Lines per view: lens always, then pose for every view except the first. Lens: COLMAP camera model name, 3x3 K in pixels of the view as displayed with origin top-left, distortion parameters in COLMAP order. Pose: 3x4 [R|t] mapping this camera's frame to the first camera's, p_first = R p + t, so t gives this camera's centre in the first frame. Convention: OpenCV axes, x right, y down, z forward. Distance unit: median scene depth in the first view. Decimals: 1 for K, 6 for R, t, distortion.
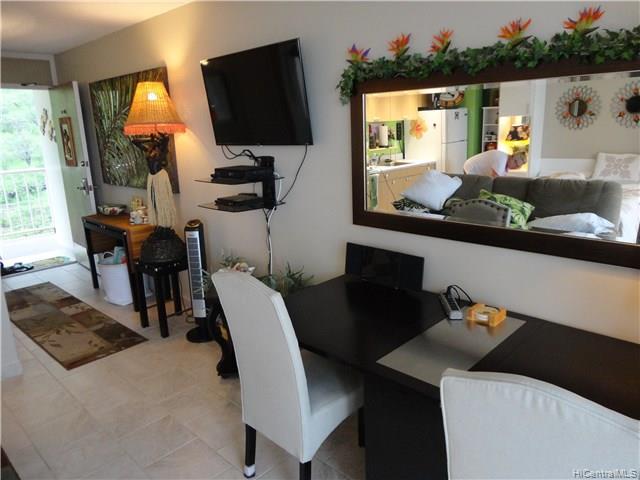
lens RADIAL K [[469.8, 0, 316.8], [0, 469.8, 238.0], [0, 0, 1]] dist [0.001321, 0.007963]
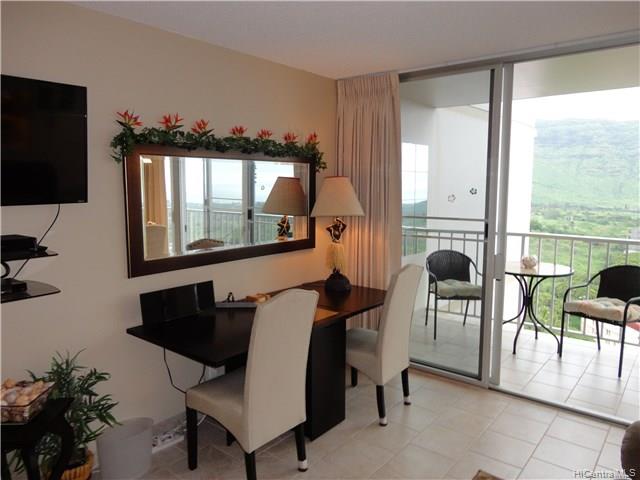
lens RADIAL K [[469.8, 0, 316.8], [0, 469.8, 238.0], [0, 0, 1]] dist [0.001321, 0.007963]
pose [[-0.072636, -0.084174, 0.993800, -1.049114], [0.232103, 0.967648, 0.098924, -0.130834], [-0.969975, 0.237850, -0.050749, 0.702708]]
